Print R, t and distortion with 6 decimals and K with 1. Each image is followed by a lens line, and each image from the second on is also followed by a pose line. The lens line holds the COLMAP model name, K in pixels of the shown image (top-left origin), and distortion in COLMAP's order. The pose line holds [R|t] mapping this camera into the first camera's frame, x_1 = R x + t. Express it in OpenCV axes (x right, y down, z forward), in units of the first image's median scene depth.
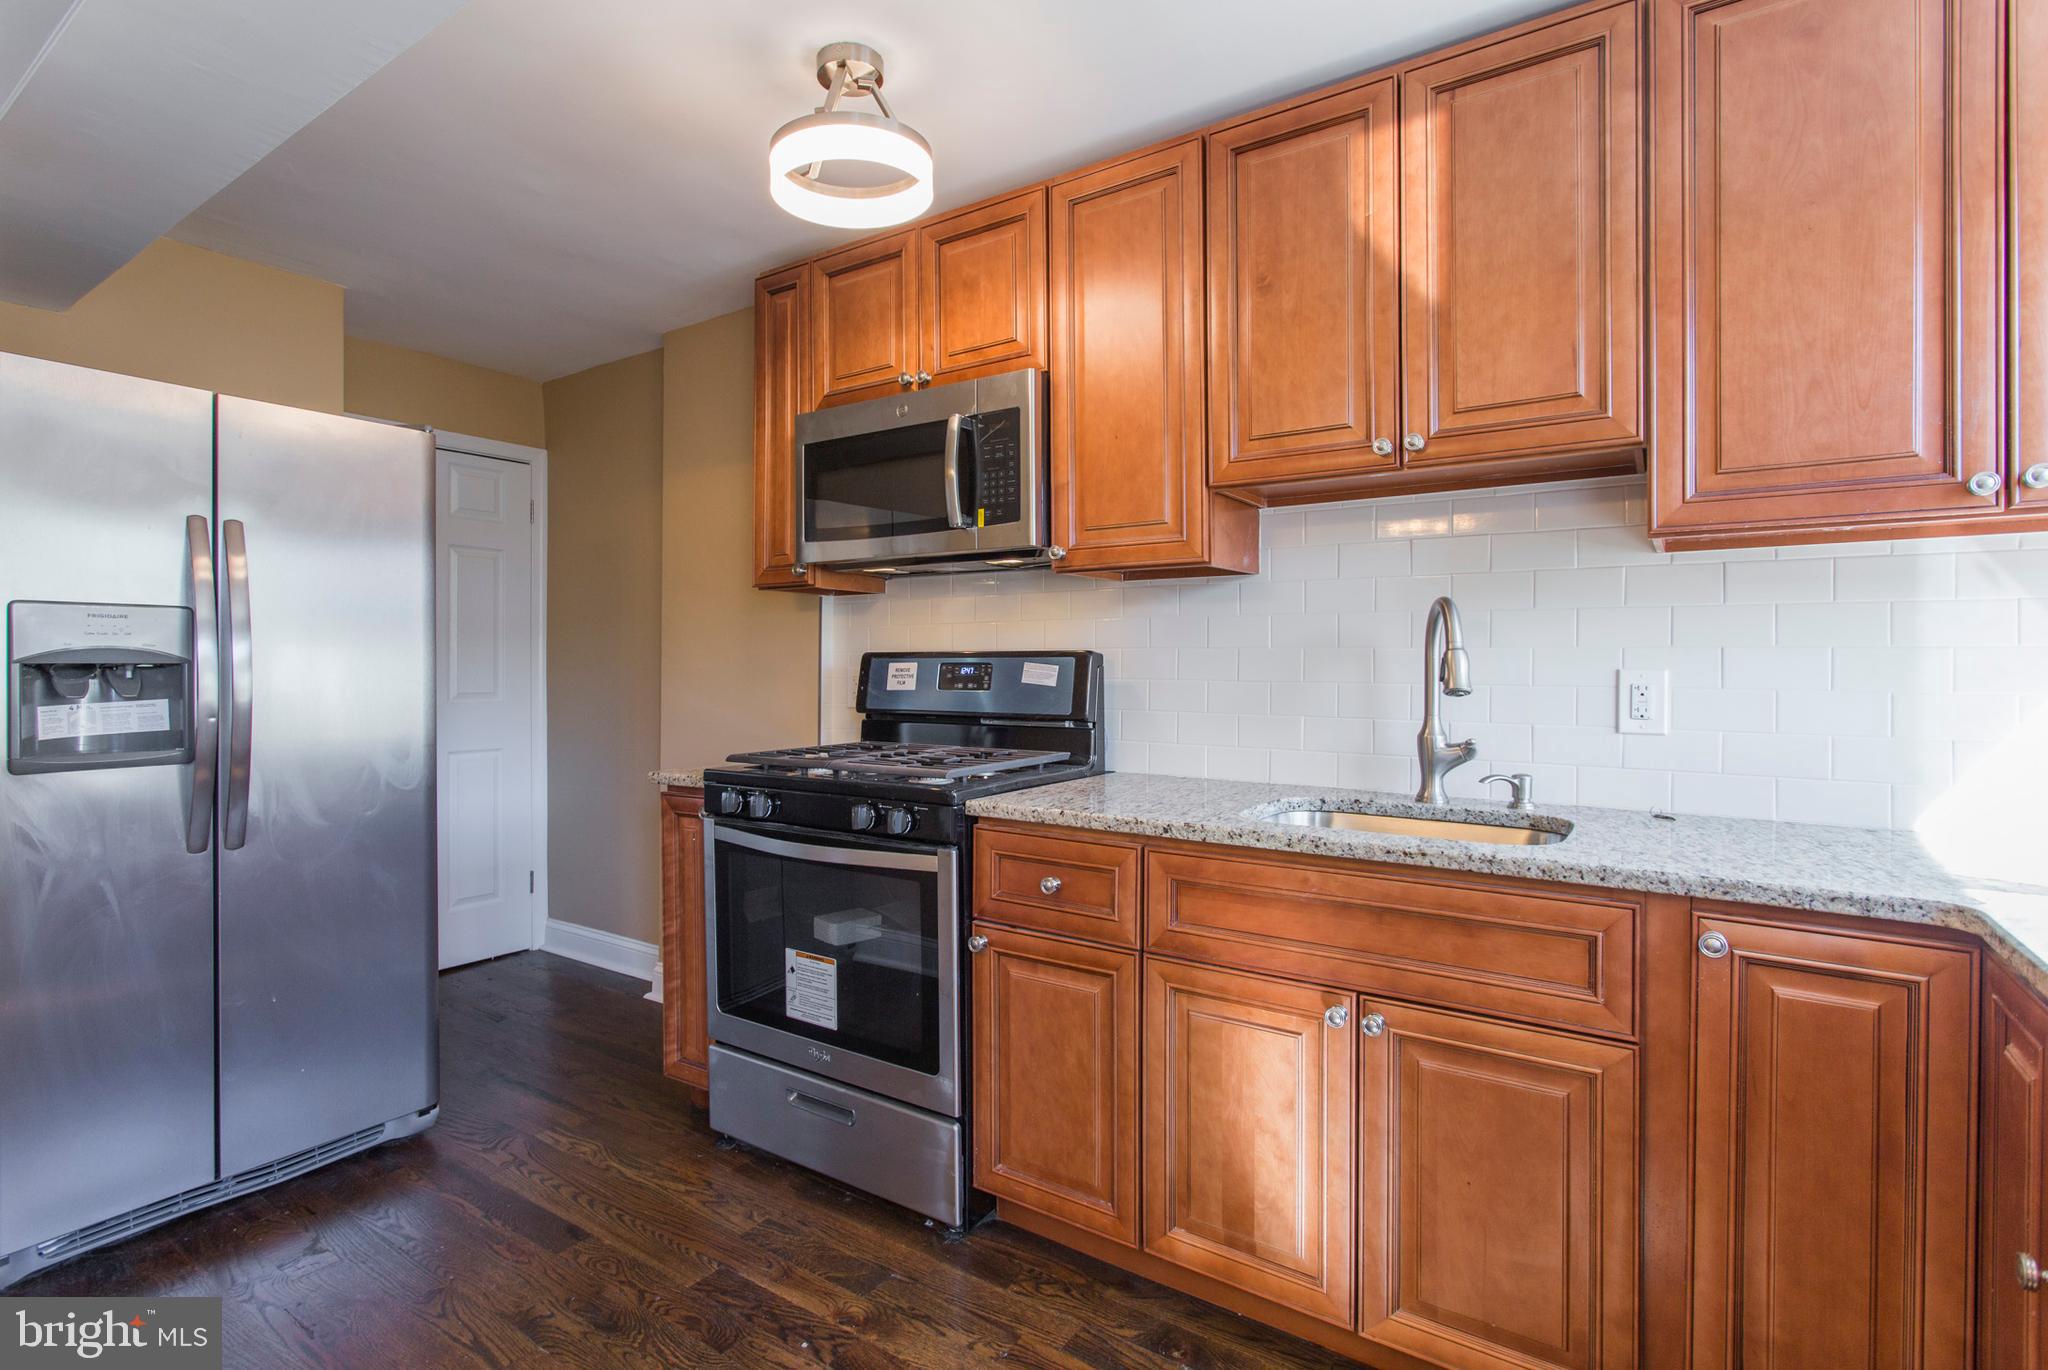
lens RADIAL K [[993.6, 0, 1008.3], [0, 993.6, 665.8], [0, 0, 1]] dist [-0.008928, 0.007063]
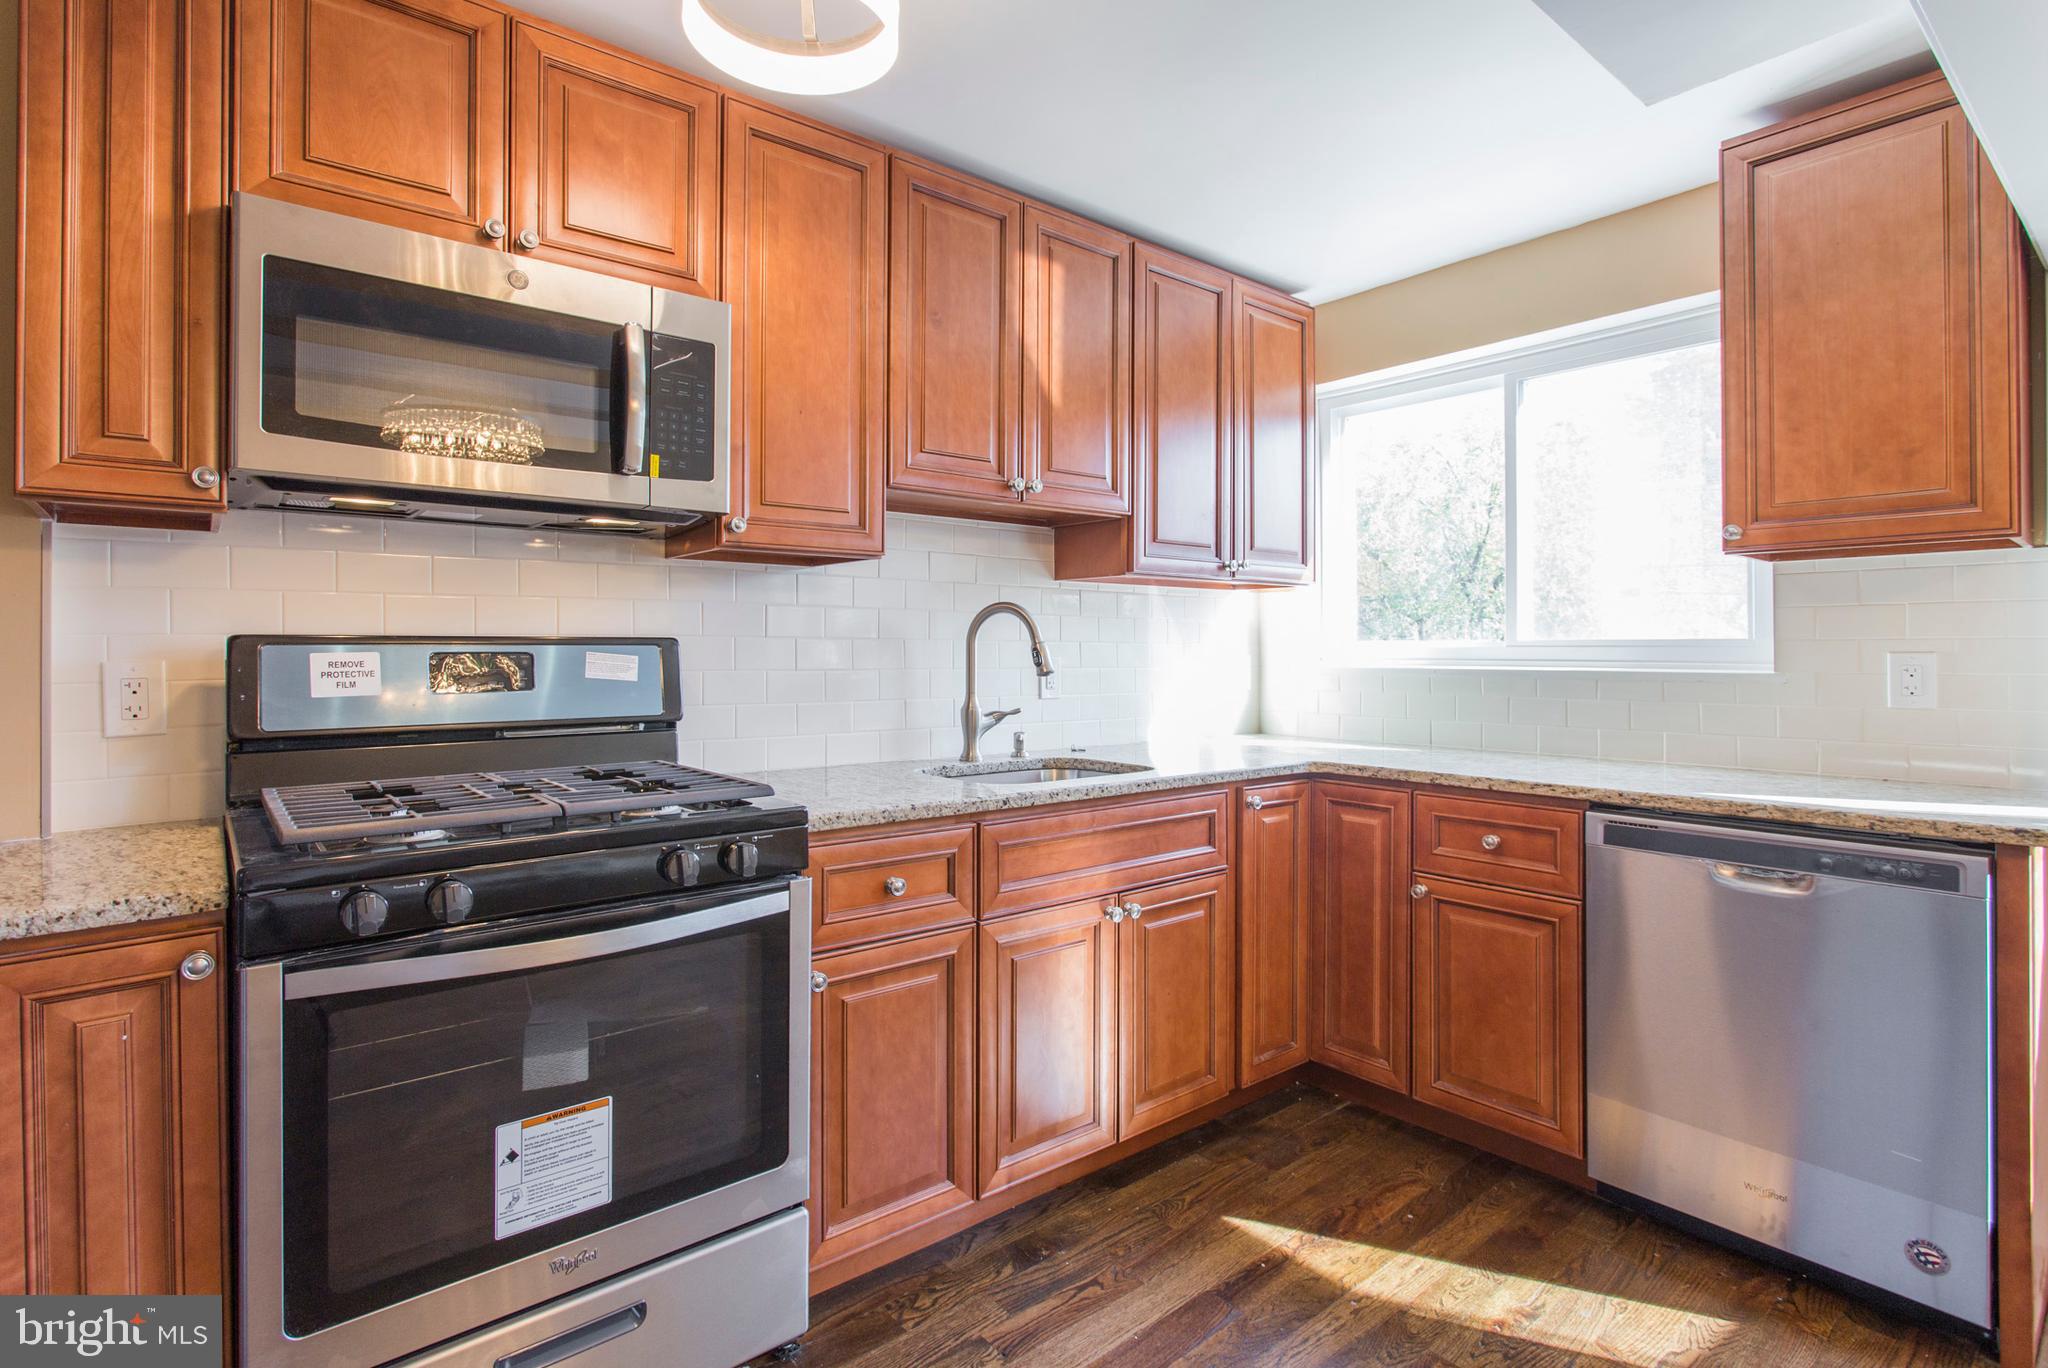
lens RADIAL K [[993.6, 0, 986.7], [0, 993.6, 643.9], [0, 0, 1]] dist [-0.008928, 0.007063]
pose [[0.295198, 0.006432, 0.955414, -0.838689], [0.002310, 0.999970, -0.007445, -0.003696], [-0.955433, 0.004405, 0.295175, 0.633738]]
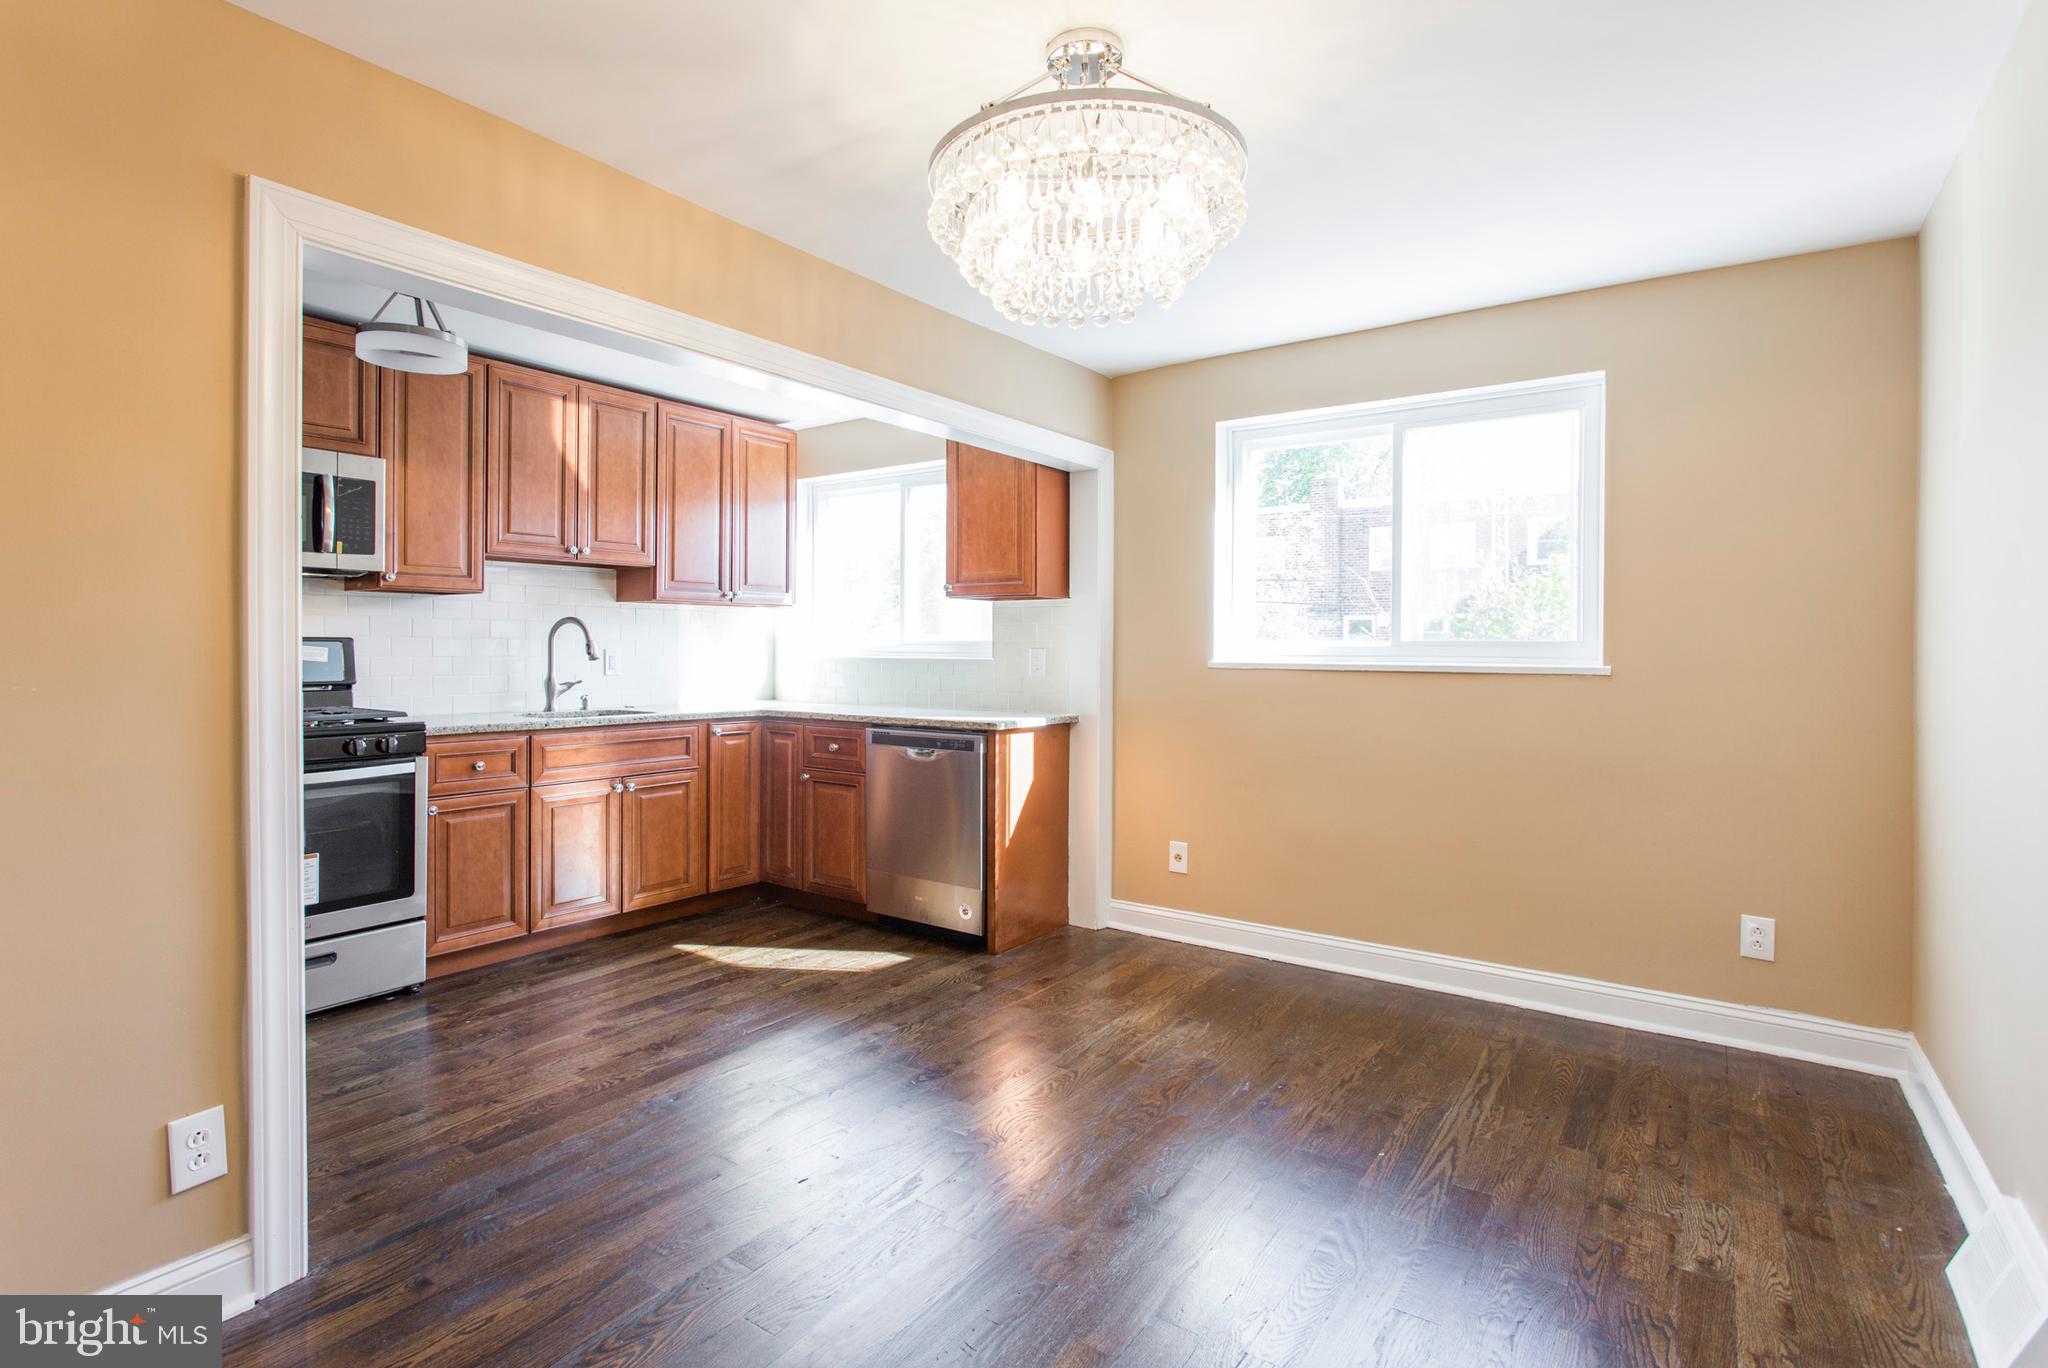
lens RADIAL K [[1013.2, 0, 982.8], [0, 1013.2, 648.3], [0, 0, 1]] dist [-0.004588, 0.000863]
pose [[0.042054, -0.002815, 0.999111, -1.802872], [-0.002228, 0.999993, 0.002911, -0.006926], [-0.999113, -0.002349, 0.042048, -0.020487]]
